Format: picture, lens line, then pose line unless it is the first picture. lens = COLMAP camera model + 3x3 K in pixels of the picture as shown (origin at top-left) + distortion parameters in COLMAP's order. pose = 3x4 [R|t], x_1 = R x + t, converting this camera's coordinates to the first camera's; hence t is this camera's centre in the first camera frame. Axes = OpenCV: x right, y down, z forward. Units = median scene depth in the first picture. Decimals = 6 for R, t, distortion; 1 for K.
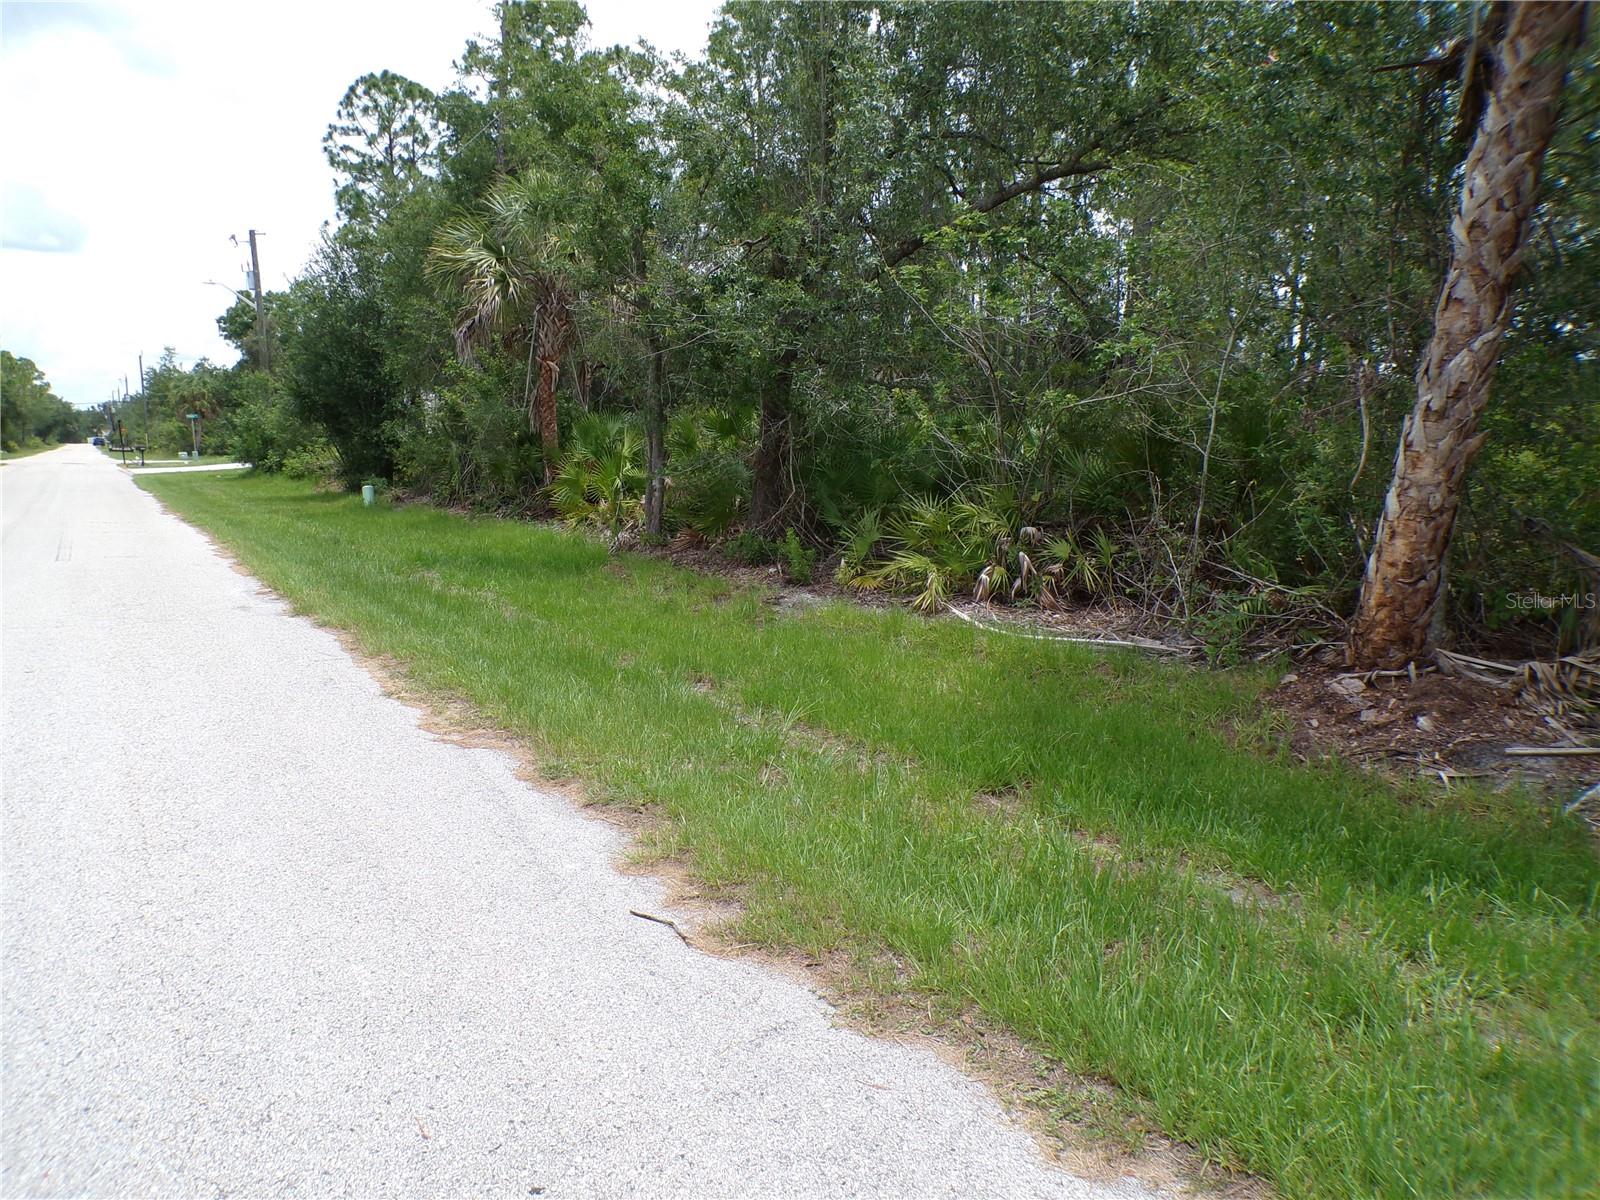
lens RADIAL K [[1115.6, 0, 796.0], [0, 1115.6, 591.7], [0, 0, 1]] dist [-0.006613, 0.011303]
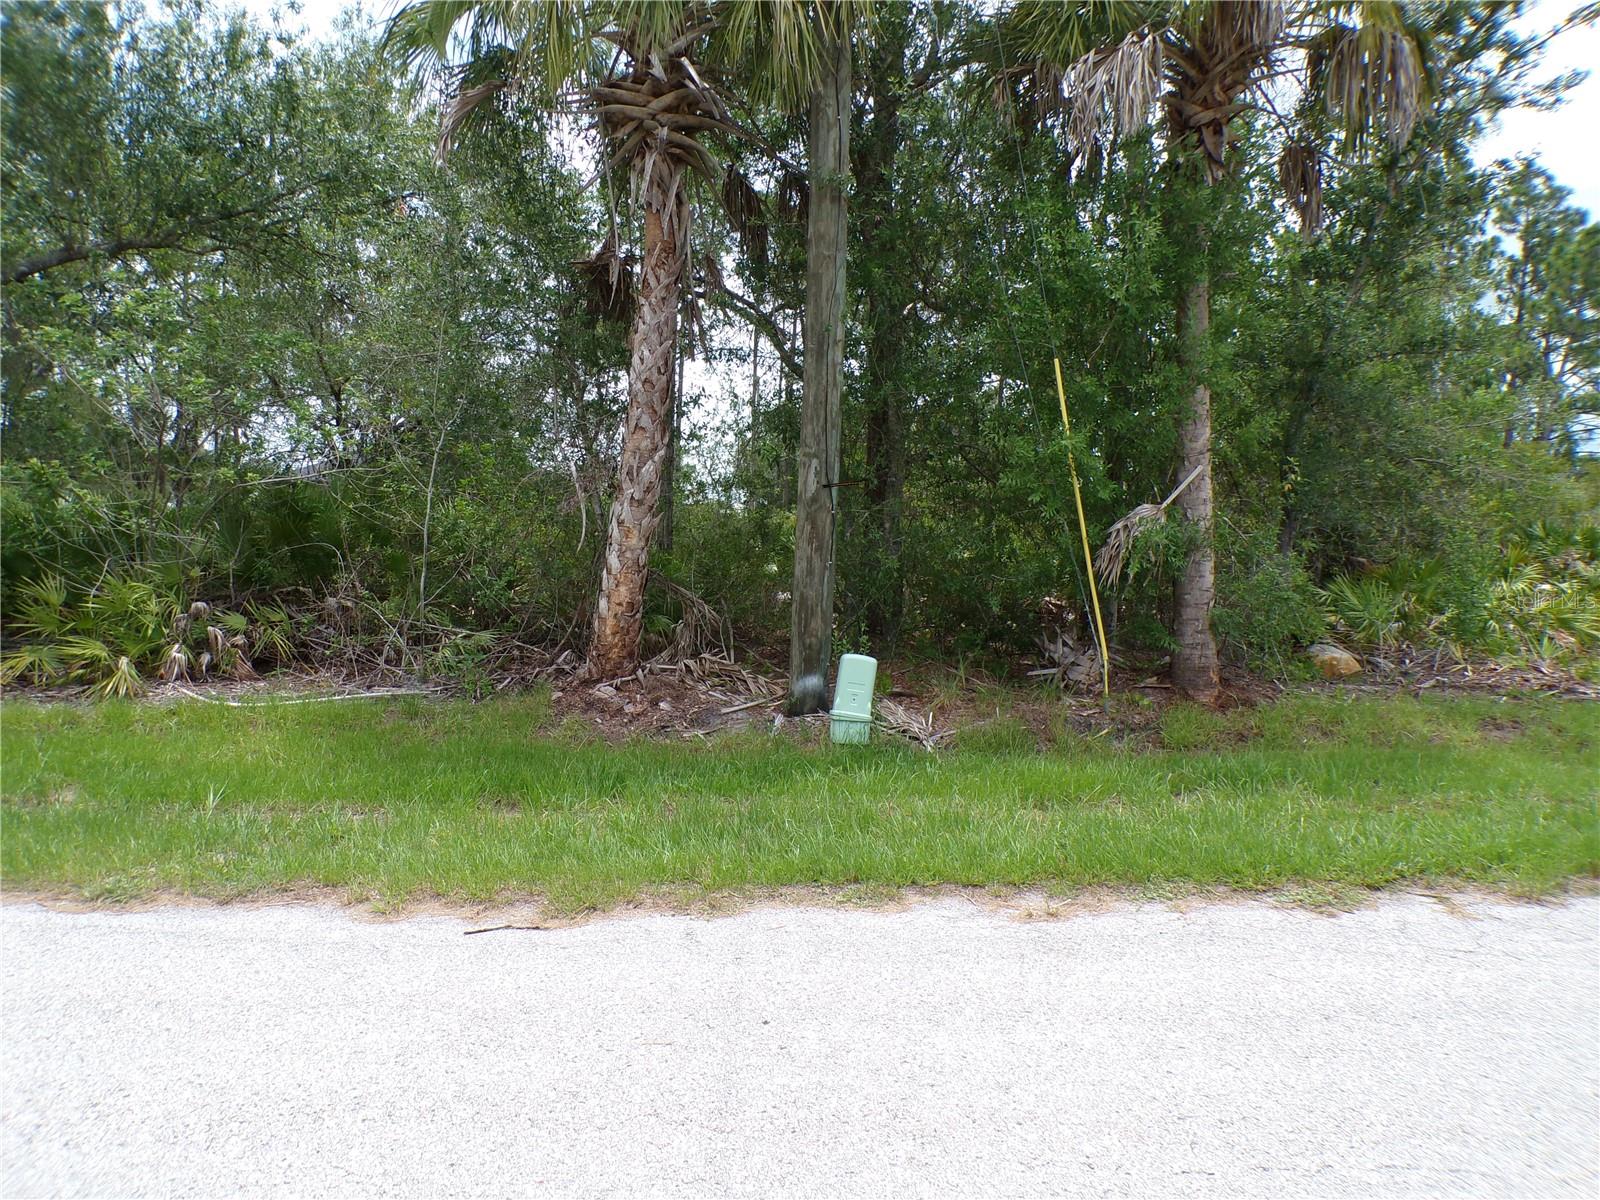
lens RADIAL K [[1115.6, 0, 800.2], [0, 1115.6, 586.0], [0, 0, 1]] dist [-0.006613, 0.011303]
pose [[0.524307, -0.058282, 0.849533, -0.450072], [0.110053, 0.993926, 0.000267, -0.017527], [-0.844388, 0.093354, 0.527536, 0.024135]]
